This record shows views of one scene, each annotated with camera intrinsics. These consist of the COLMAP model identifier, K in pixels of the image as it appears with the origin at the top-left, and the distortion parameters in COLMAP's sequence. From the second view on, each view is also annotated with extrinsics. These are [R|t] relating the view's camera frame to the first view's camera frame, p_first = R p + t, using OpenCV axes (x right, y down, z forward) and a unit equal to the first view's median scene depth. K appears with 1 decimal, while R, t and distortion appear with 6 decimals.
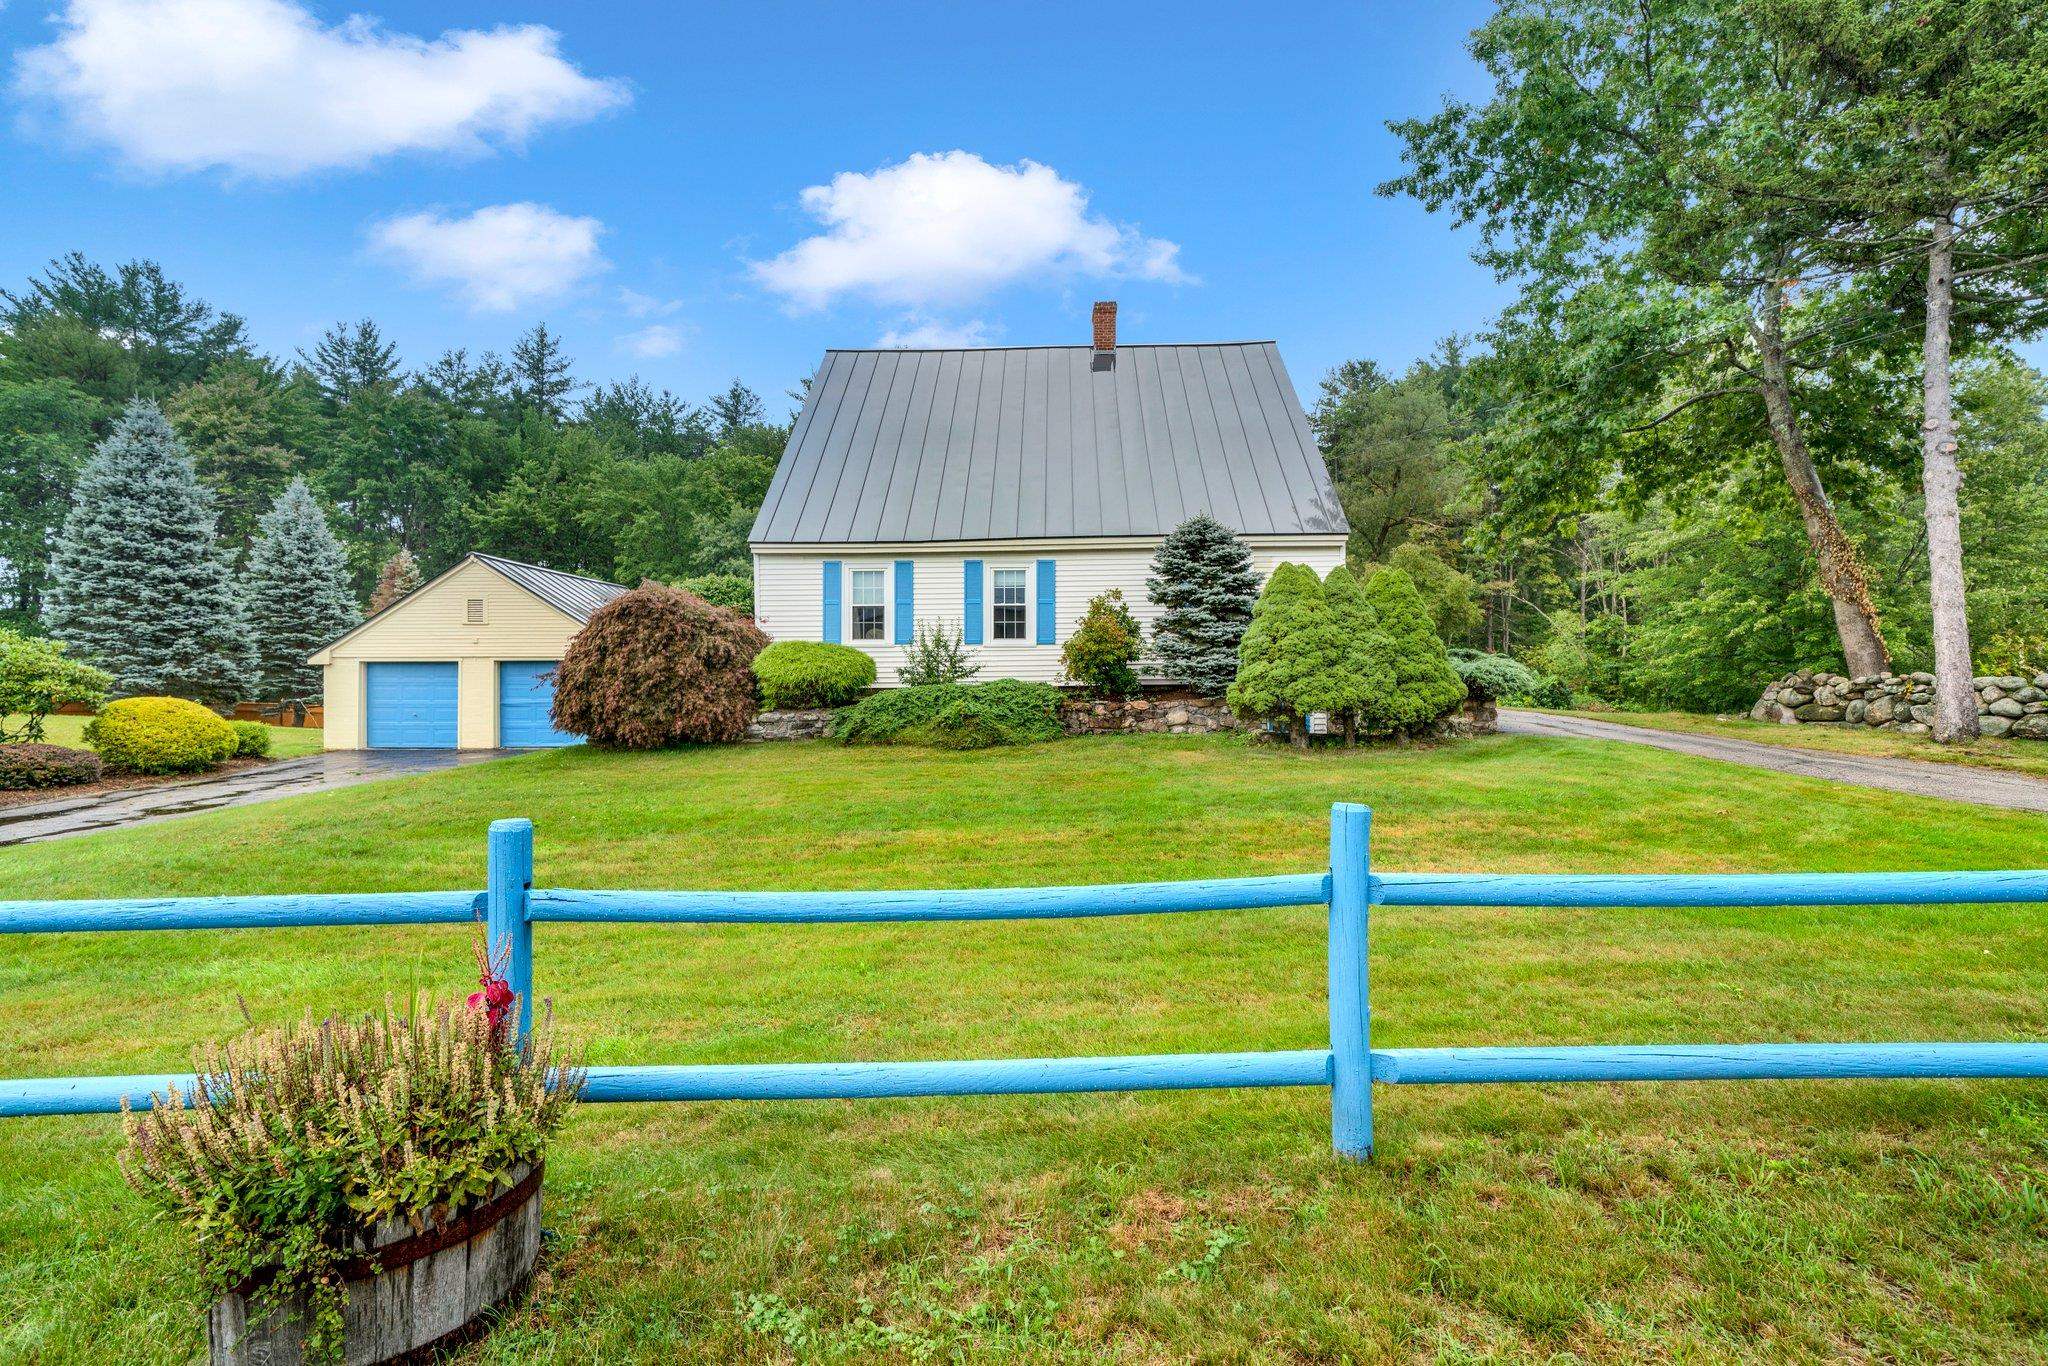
lens RADIAL K [[902.9, 0, 1024.1], [0, 902.9, 680.4], [0, 0, 1]] dist [0.013369, -0.000088]
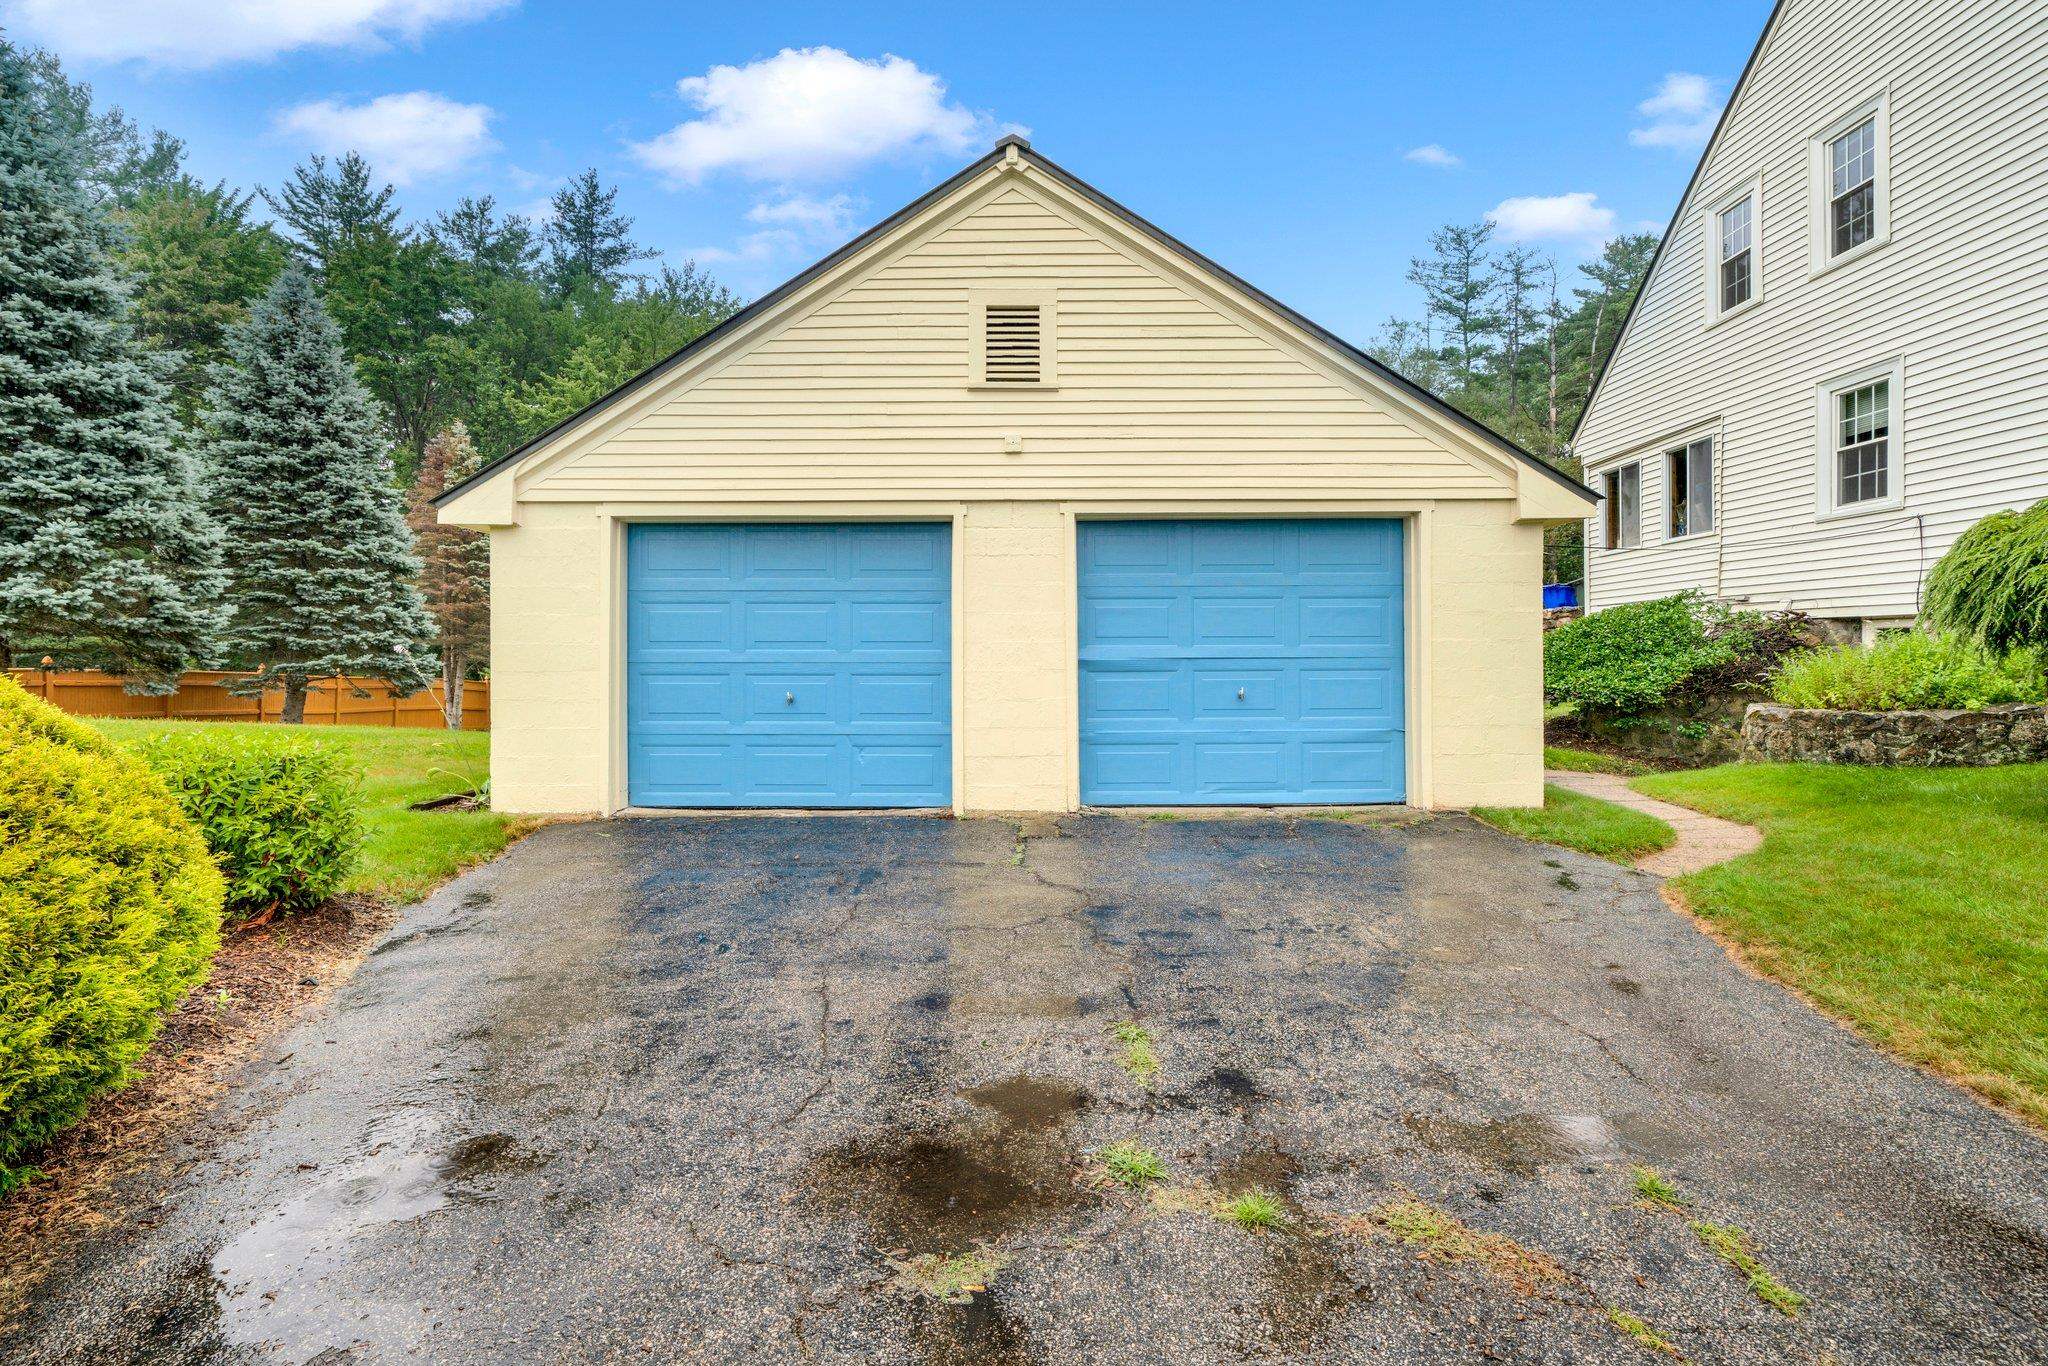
lens RADIAL K [[902.9, 0, 1014.3], [0, 902.9, 662.7], [0, 0, 1]] dist [0.013369, -0.000088]
pose [[0.999456, 0.001234, 0.032948, -0.459538], [-0.001458, 0.999976, 0.006787, 0.018565], [-0.032939, -0.006831, 0.999434, 0.525803]]
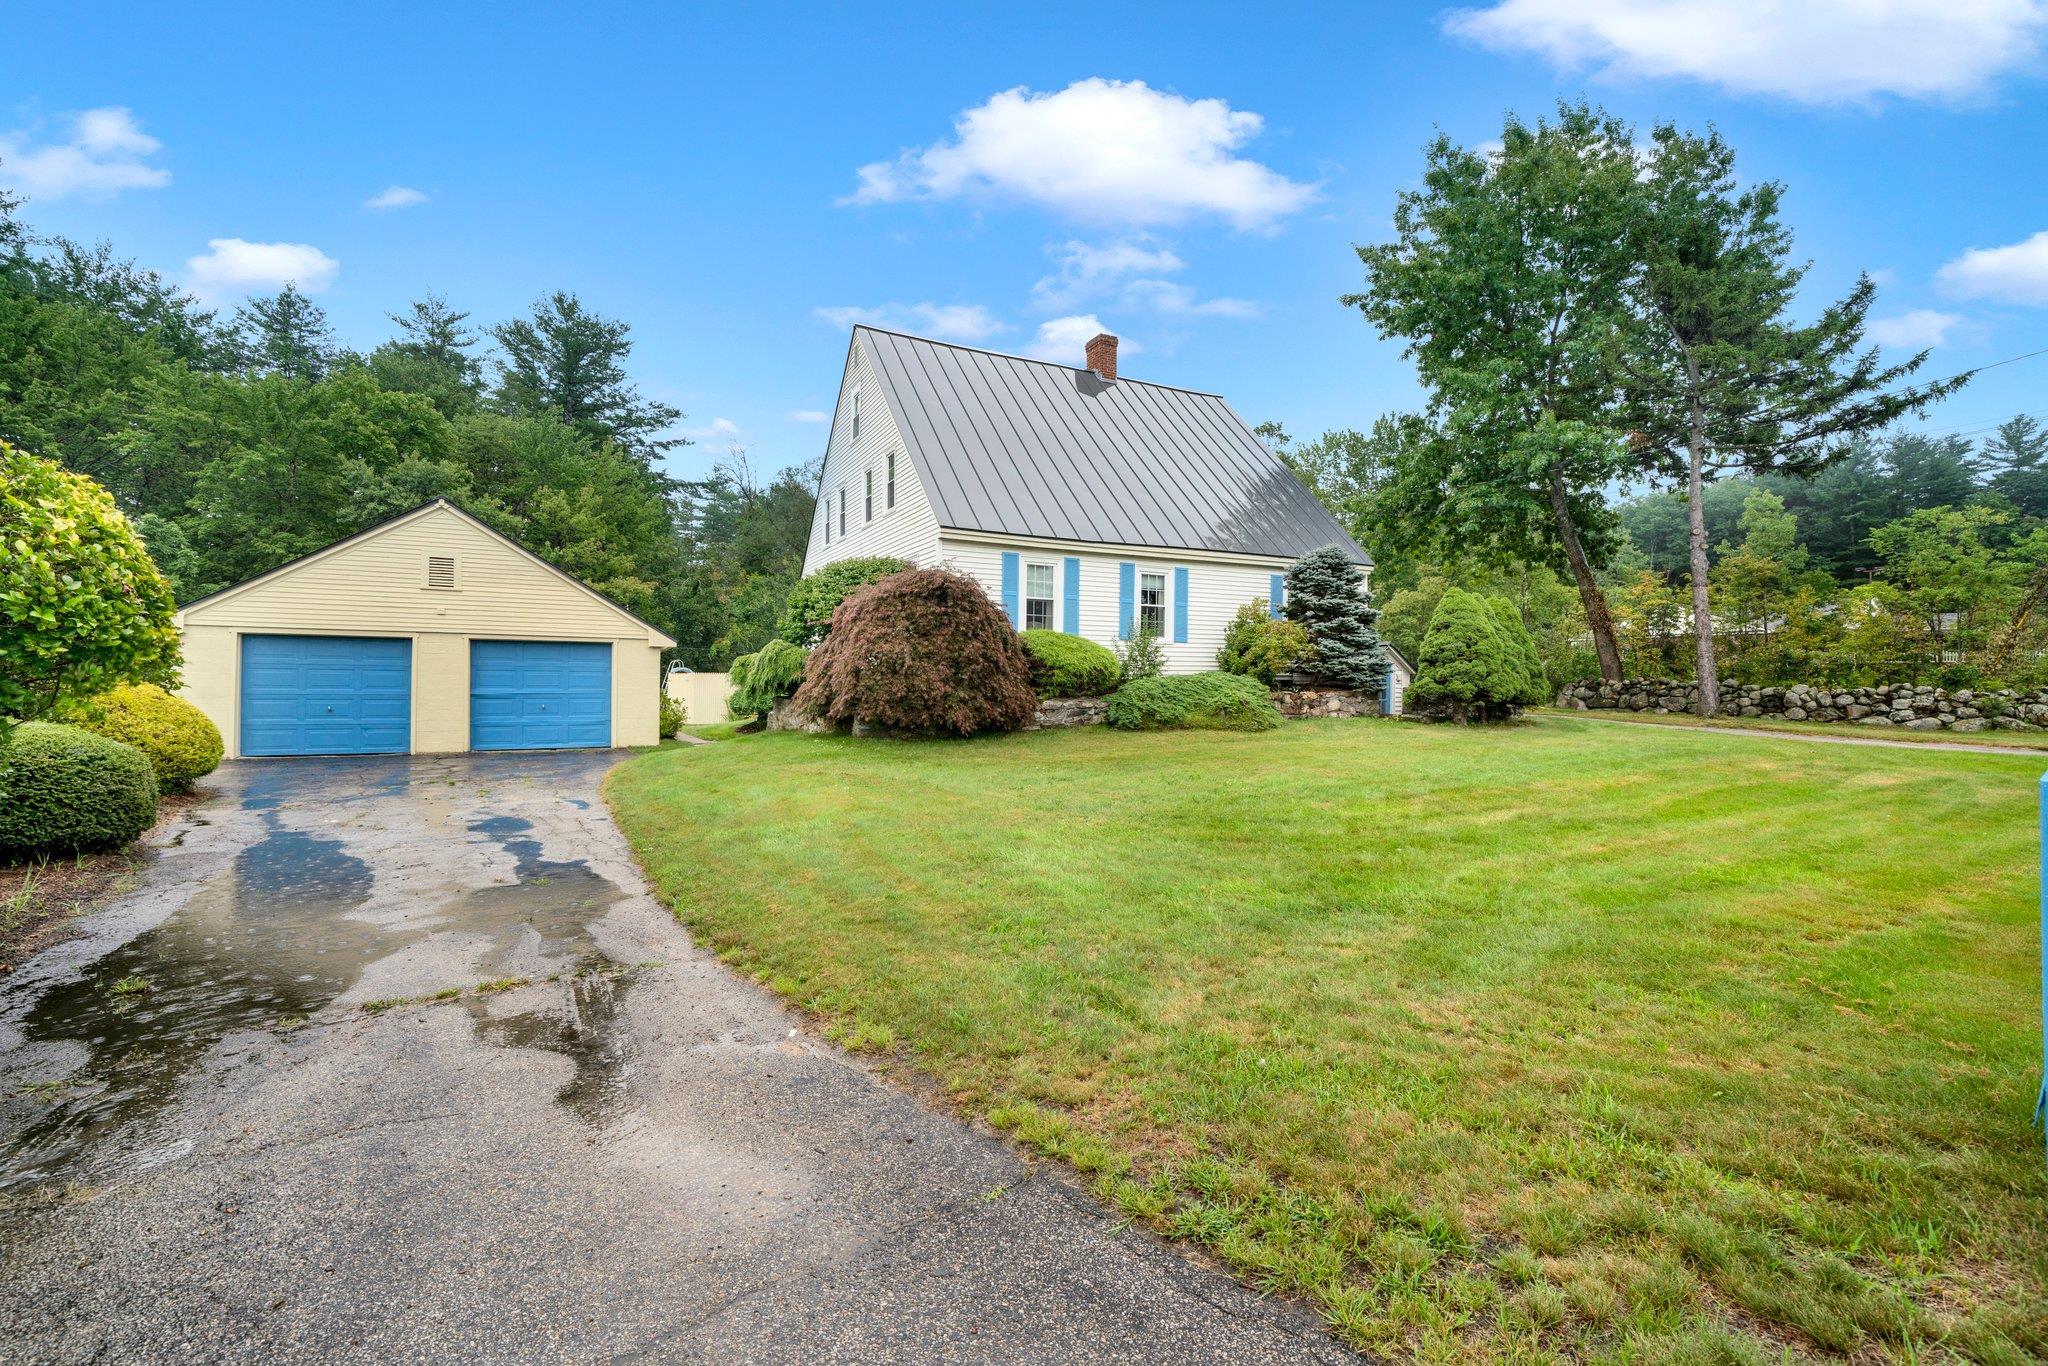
lens RADIAL K [[902.9, 0, 1014.5], [0, 902.9, 679.5], [0, 0, 1]] dist [0.013369, -0.000088]
pose [[0.871203, 0.014201, 0.490718, -0.417802], [-0.011219, 0.999896, -0.009018, 0.011235], [-0.490795, 0.002351, 0.871272, 0.070055]]
